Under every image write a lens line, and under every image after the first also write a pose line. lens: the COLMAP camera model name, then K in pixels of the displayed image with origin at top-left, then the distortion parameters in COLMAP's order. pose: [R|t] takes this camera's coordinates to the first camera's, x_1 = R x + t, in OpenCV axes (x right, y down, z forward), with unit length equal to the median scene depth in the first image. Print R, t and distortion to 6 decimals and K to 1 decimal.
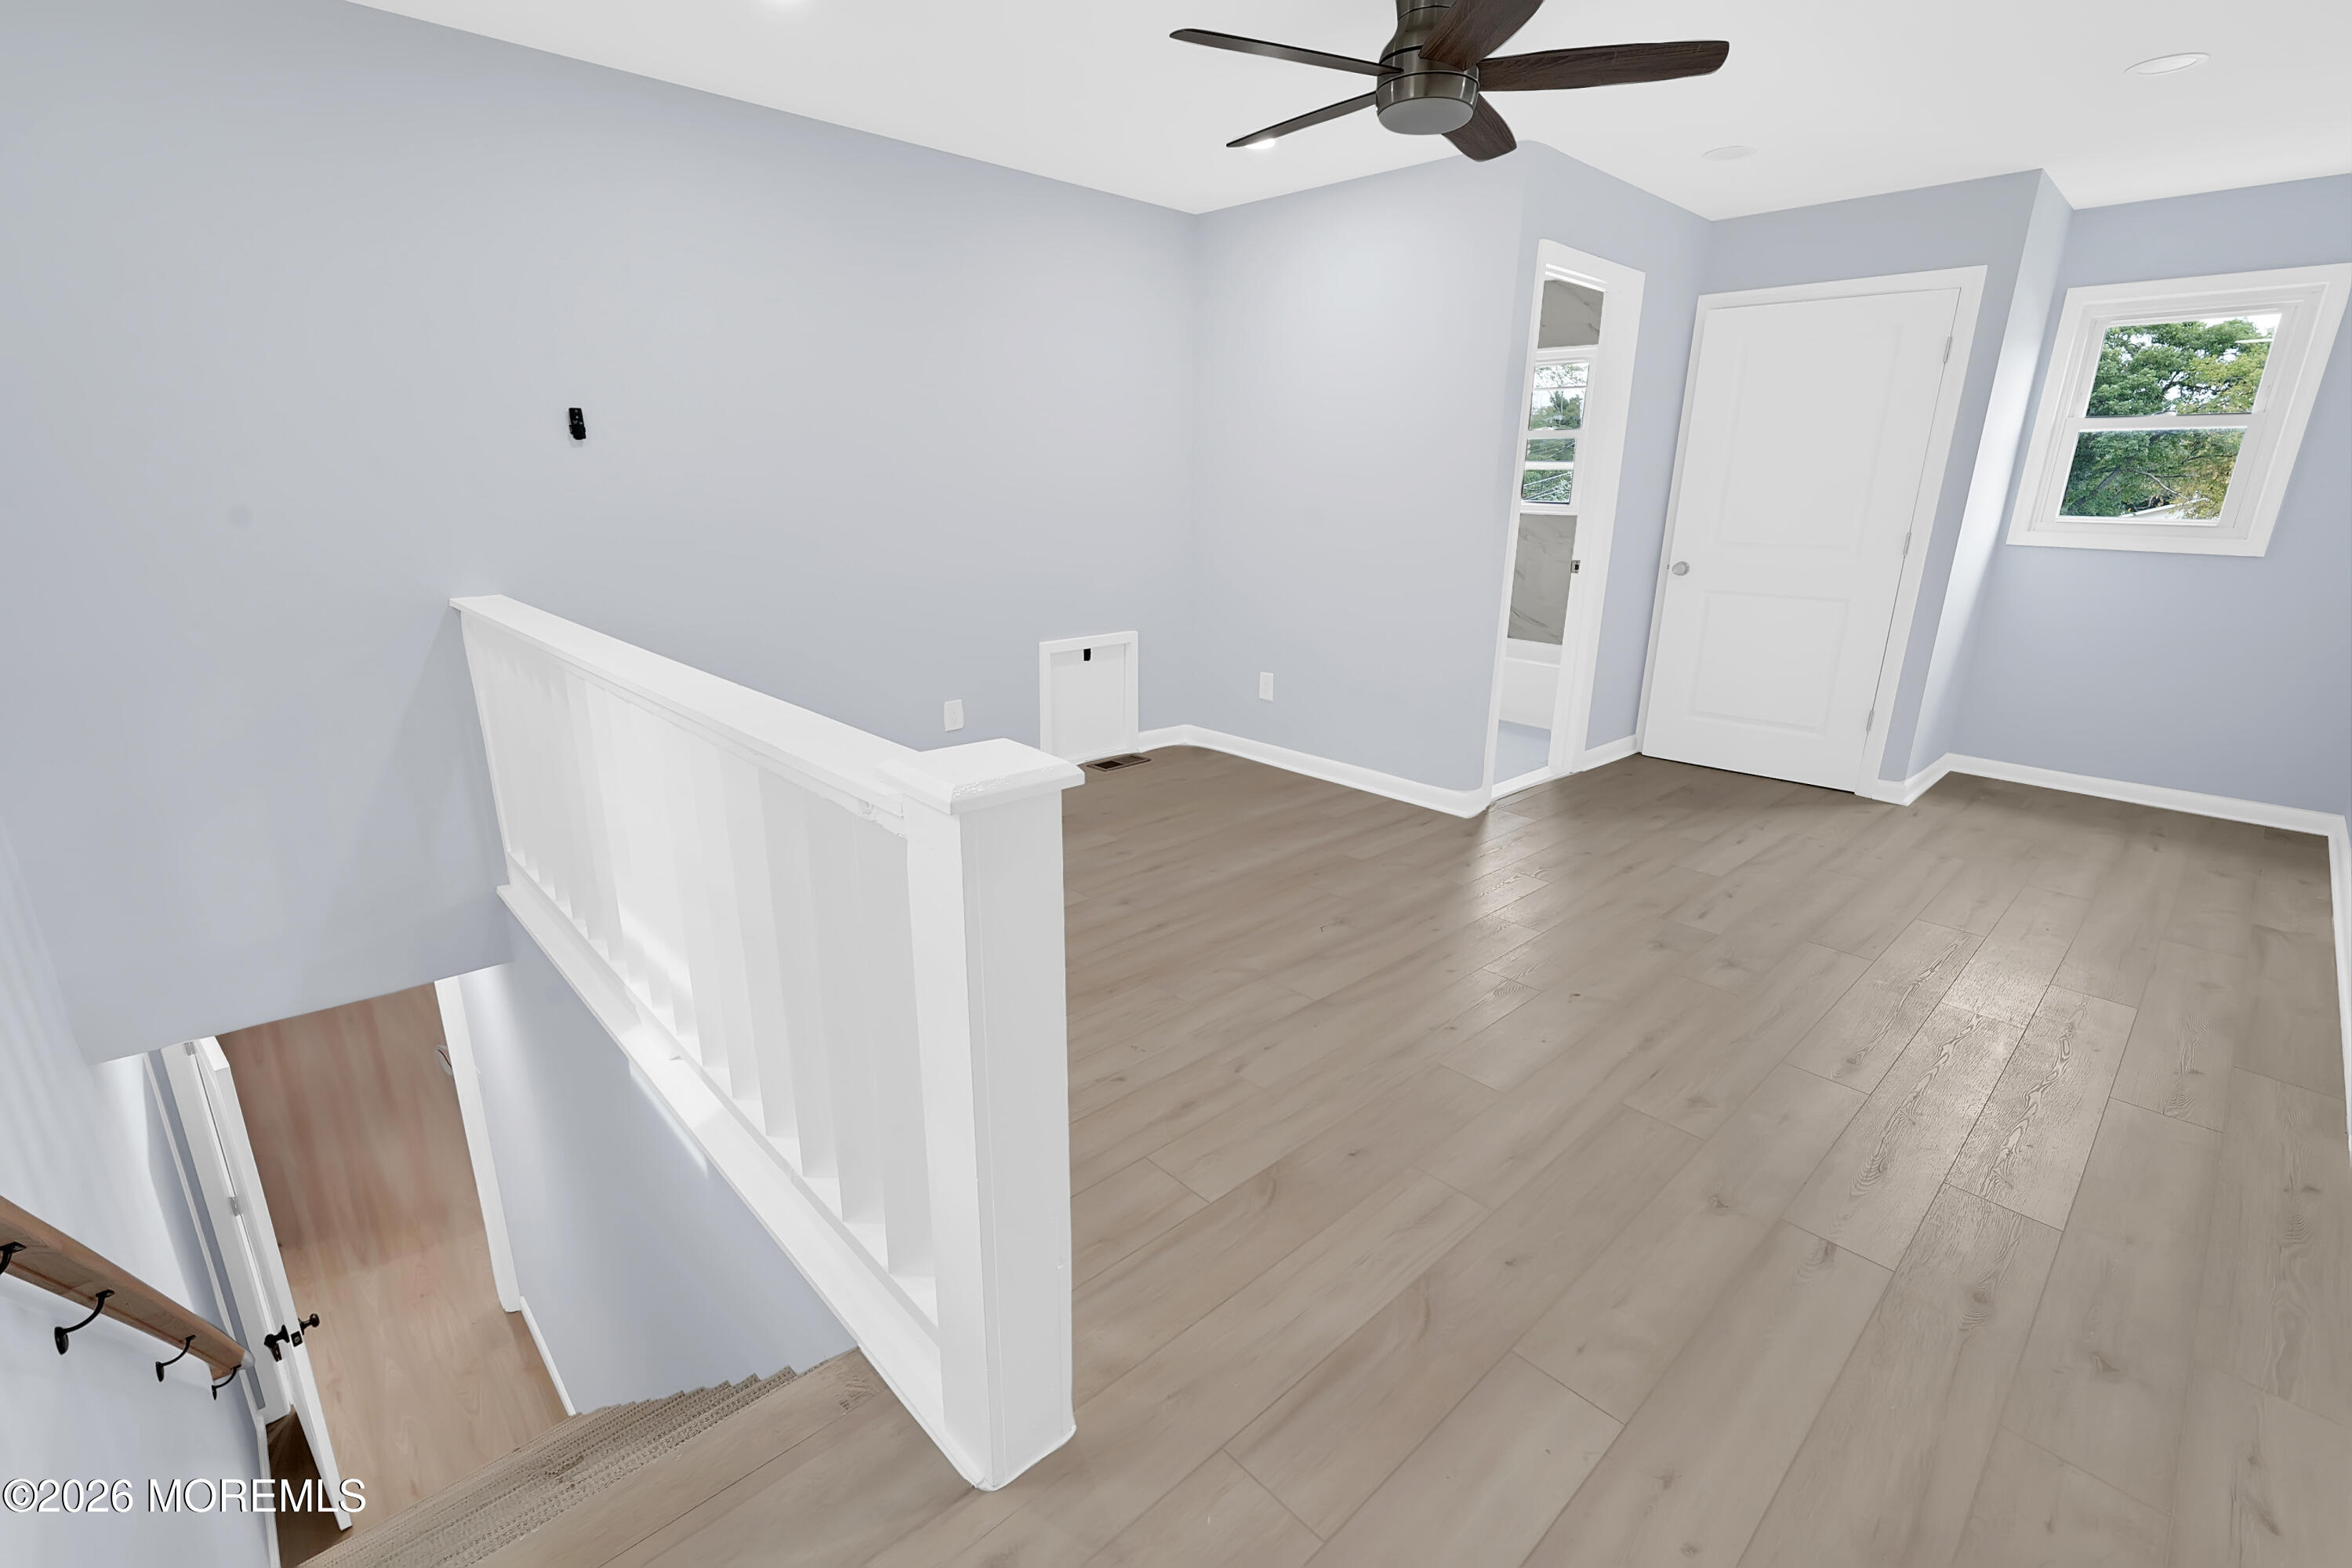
lens RADIAL K [[1021.2, 0, 1176.0], [0, 1021.2, 784.0], [0, 0, 1]] dist [-0.008120, 0.004776]
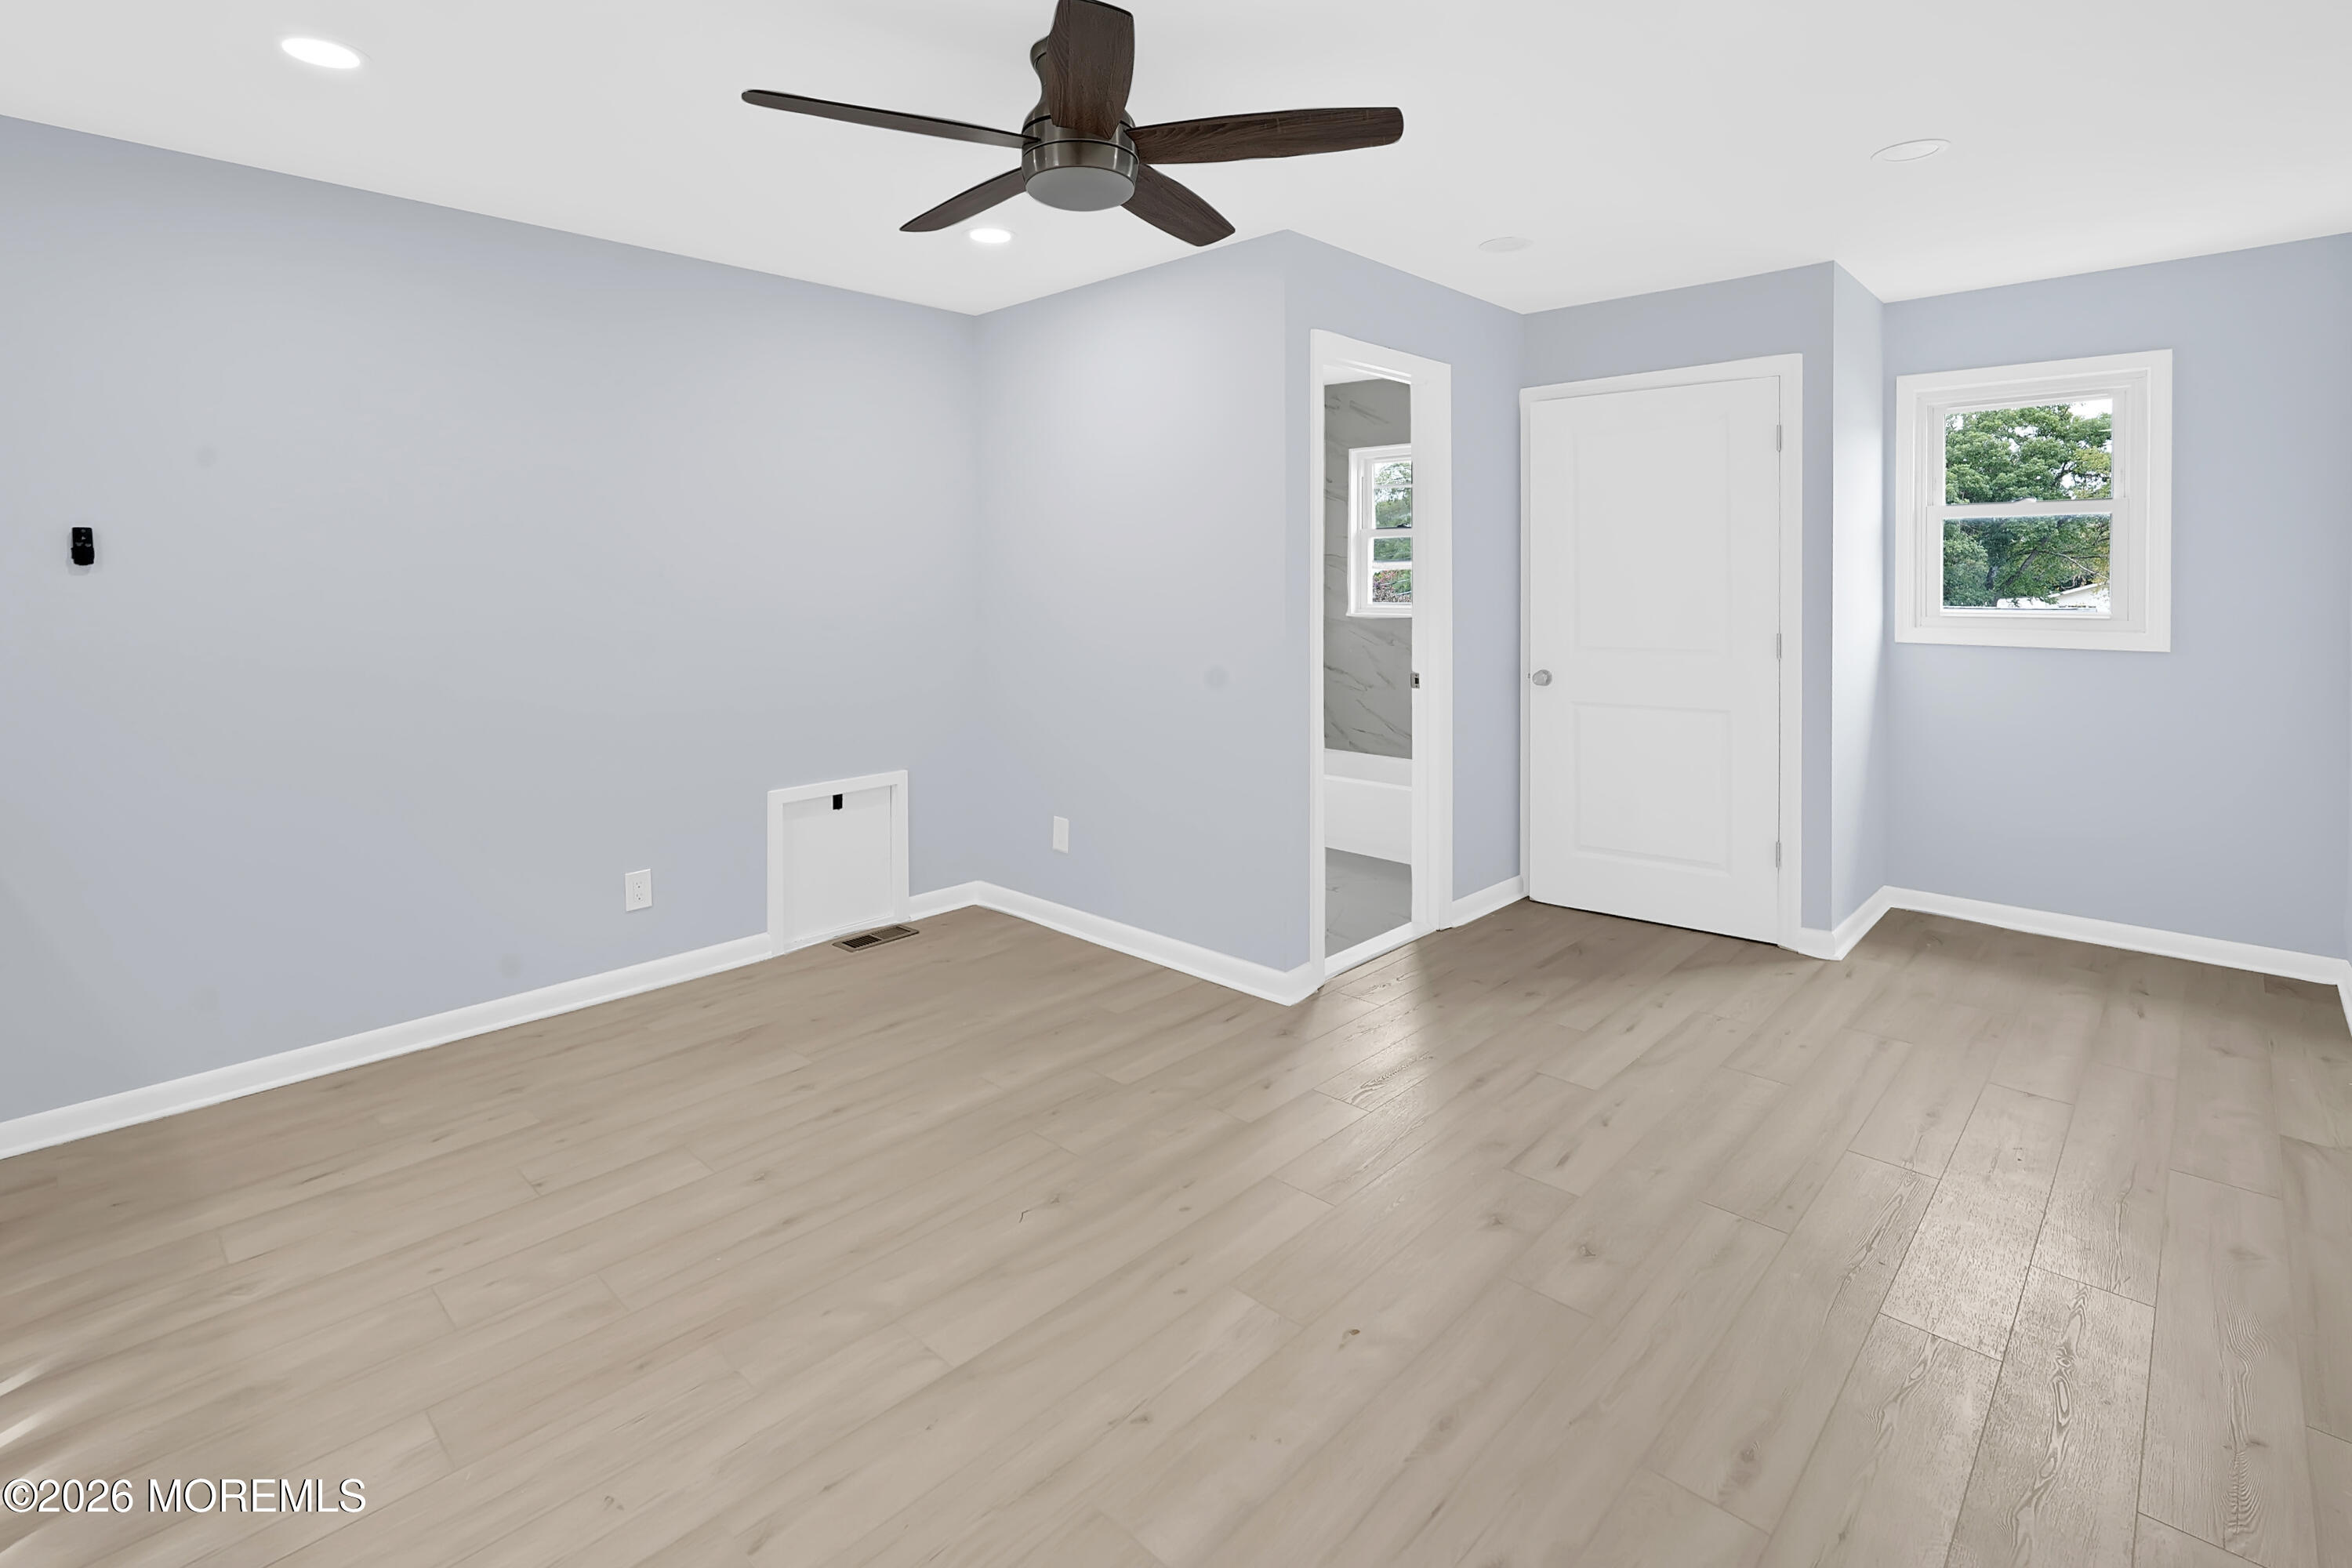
lens RADIAL K [[1109.6, 0, 1168.9], [0, 1109.6, 603.5], [0, 0, 1]] dist [-0.012904, 0.006412]
pose [[0.998144, -0.021923, 0.056808, 0.156190], [0.036237, 0.963616, -0.264823, -0.042954], [-0.048936, 0.266390, 0.962622, 0.117362]]
